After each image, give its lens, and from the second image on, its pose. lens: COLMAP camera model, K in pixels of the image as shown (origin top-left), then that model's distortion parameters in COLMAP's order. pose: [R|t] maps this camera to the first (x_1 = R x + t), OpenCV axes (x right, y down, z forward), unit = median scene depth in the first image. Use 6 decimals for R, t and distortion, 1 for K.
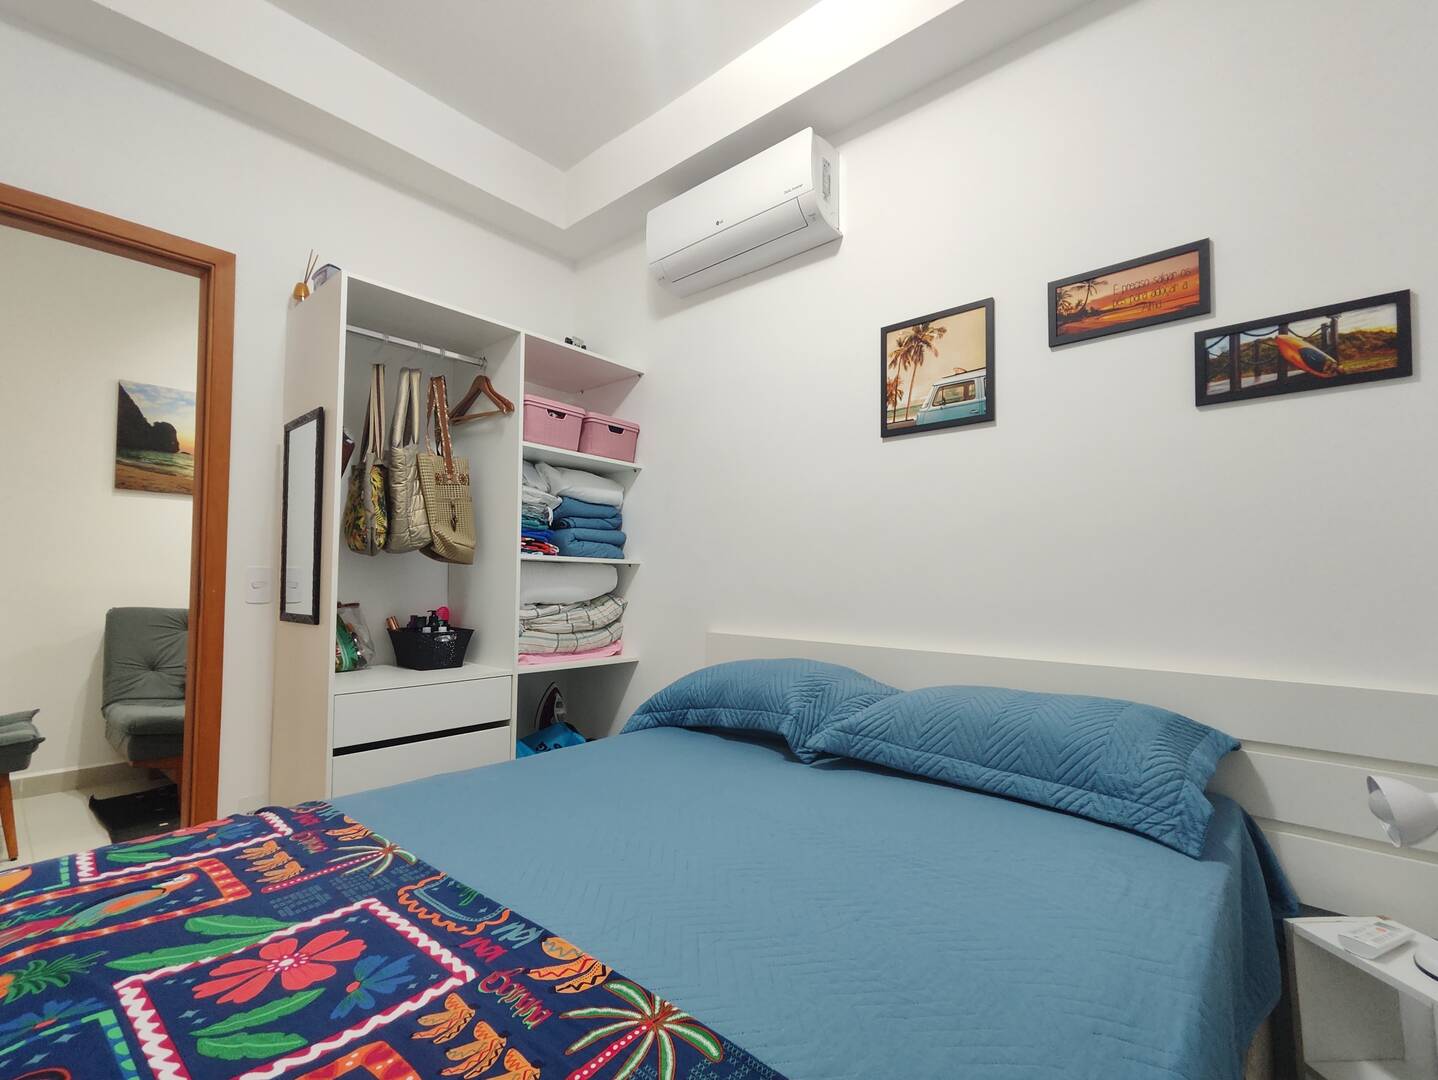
lens RADIAL K [[664.9, 0, 764.1], [0, 664.9, 559.1], [0, 0, 1]] dist [-0.005401, 0.002923]
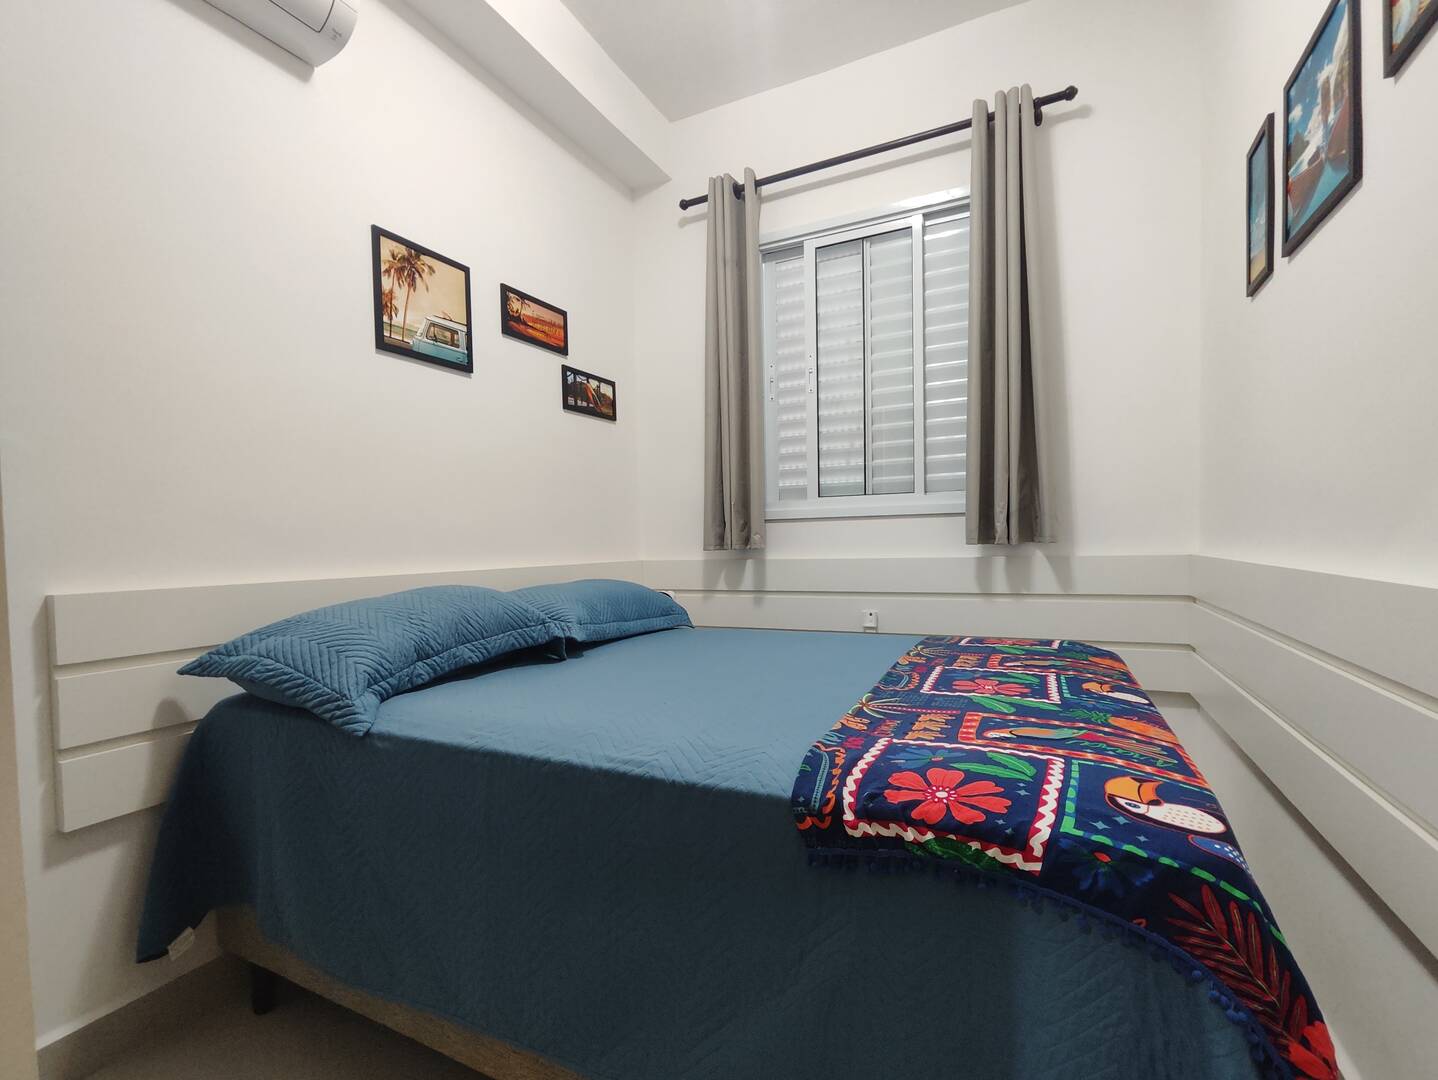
lens RADIAL K [[664.9, 0, 717.6], [0, 664.9, 546.3], [0, 0, 1]] dist [-0.005401, 0.002923]
pose [[-0.230627, -0.012530, 0.972962, -1.258278], [-0.010599, 0.999890, 0.010364, 0.113489], [-0.972984, -0.007922, -0.230735, 1.166041]]
